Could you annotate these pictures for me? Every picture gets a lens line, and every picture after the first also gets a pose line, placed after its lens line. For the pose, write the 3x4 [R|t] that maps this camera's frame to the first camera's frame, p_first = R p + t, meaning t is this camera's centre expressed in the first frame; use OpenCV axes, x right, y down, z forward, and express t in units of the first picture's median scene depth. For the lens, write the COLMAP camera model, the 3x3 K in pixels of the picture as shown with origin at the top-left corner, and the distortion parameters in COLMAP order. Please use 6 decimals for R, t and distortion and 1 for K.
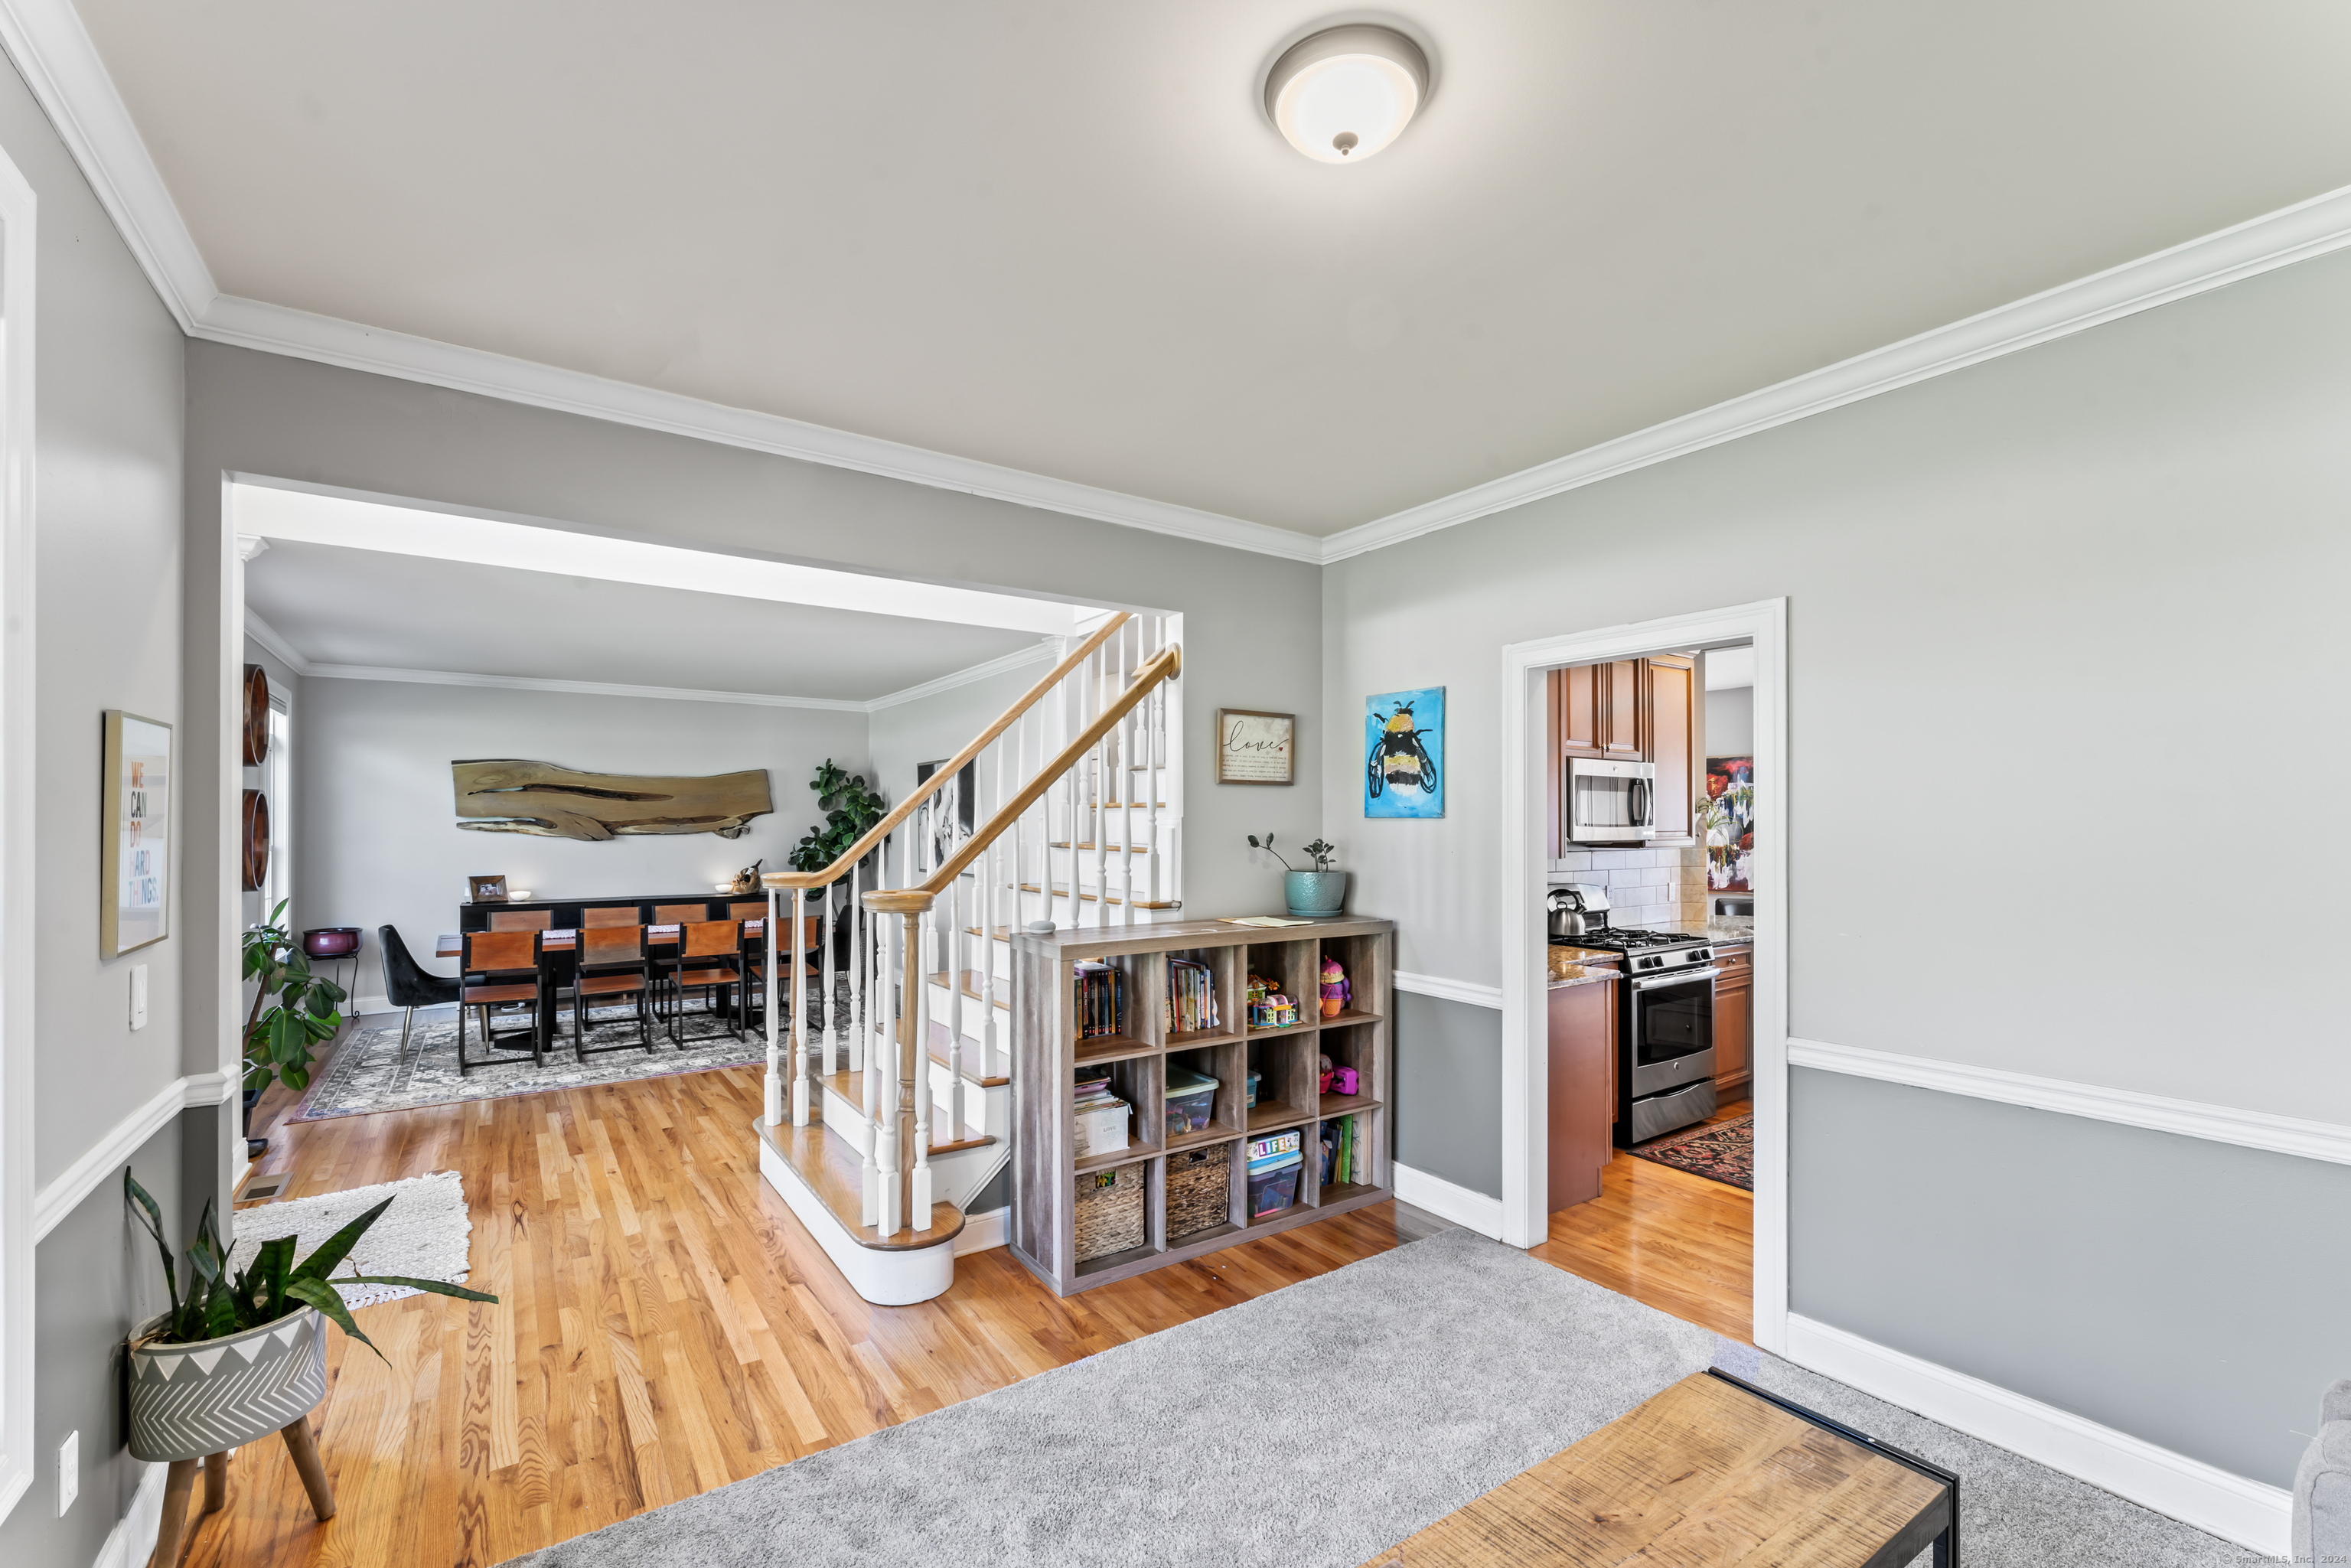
lens RADIAL K [[983.9, 0, 1177.5], [0, 983.9, 821.5], [0, 0, 1]] dist [0.000029, -0.000034]
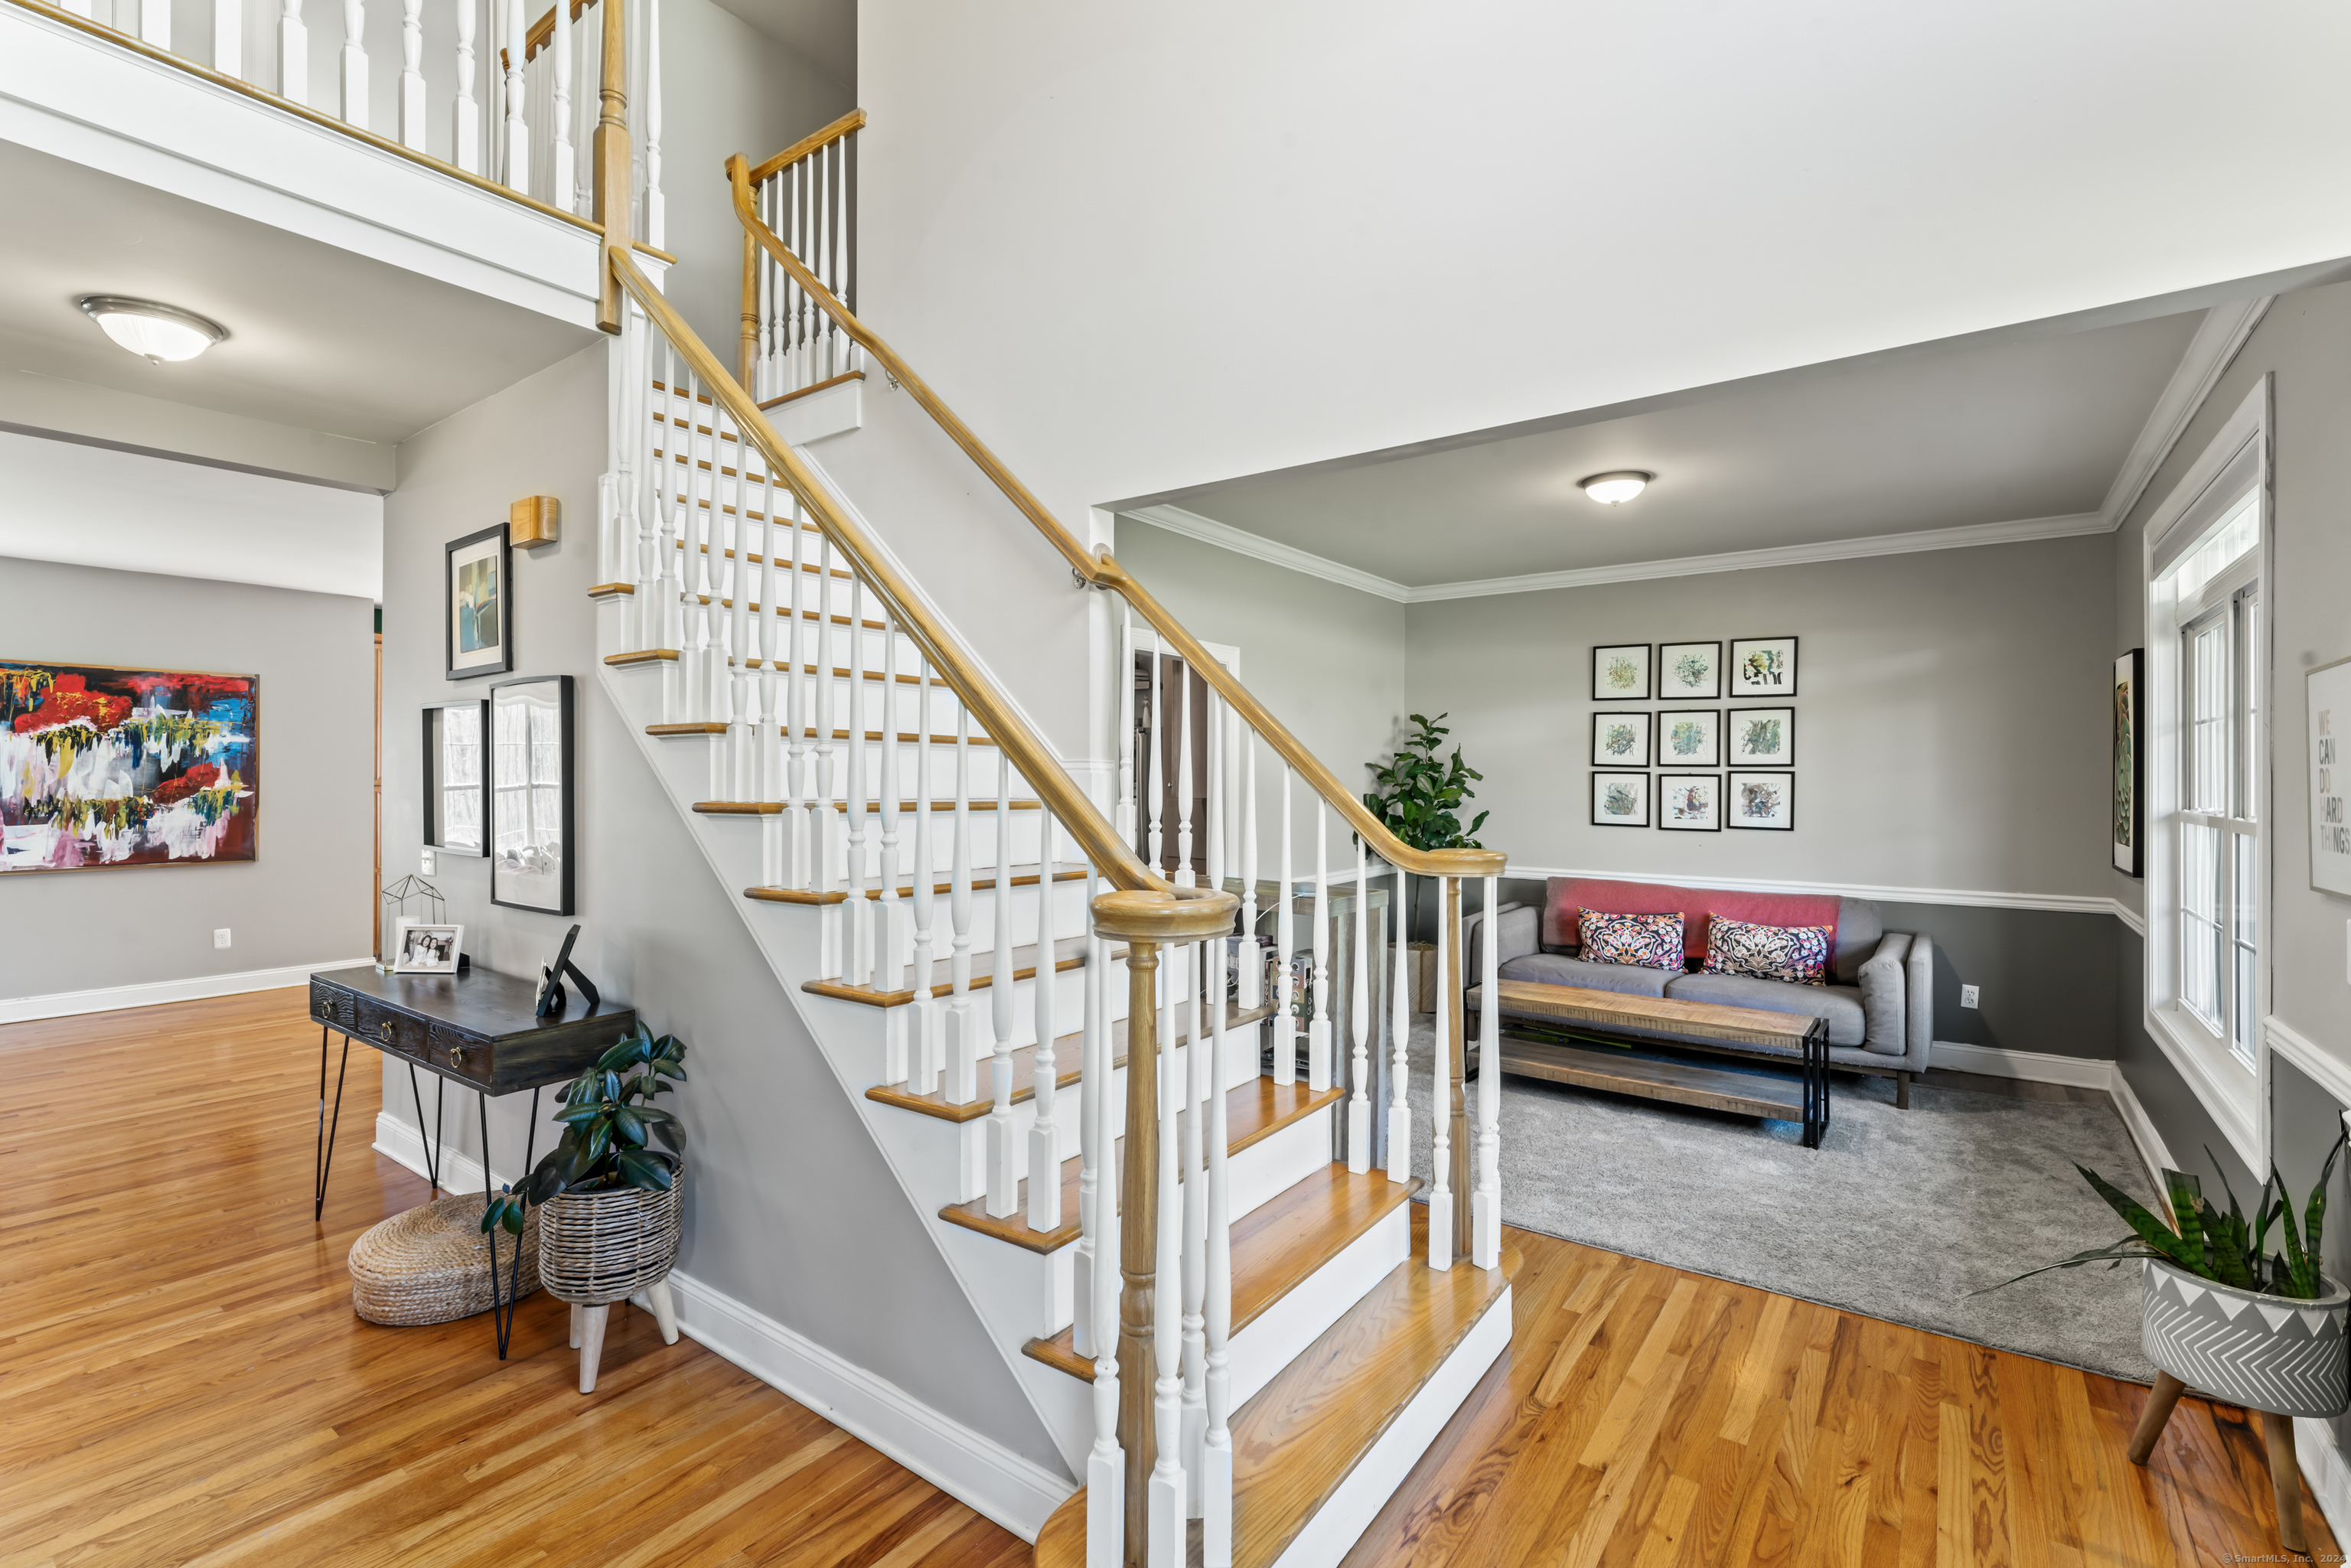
lens RADIAL K [[1052.8, 0, 1171.7], [0, 1052.8, 772.7], [0, 0, 1]] dist [0.000969, -0.000114]
pose [[-0.321764, 0.000346, 0.946820, -0.840923], [-0.006938, 0.999972, -0.002723, 0.007977], [-0.946795, -0.007446, -0.321752, 1.225575]]
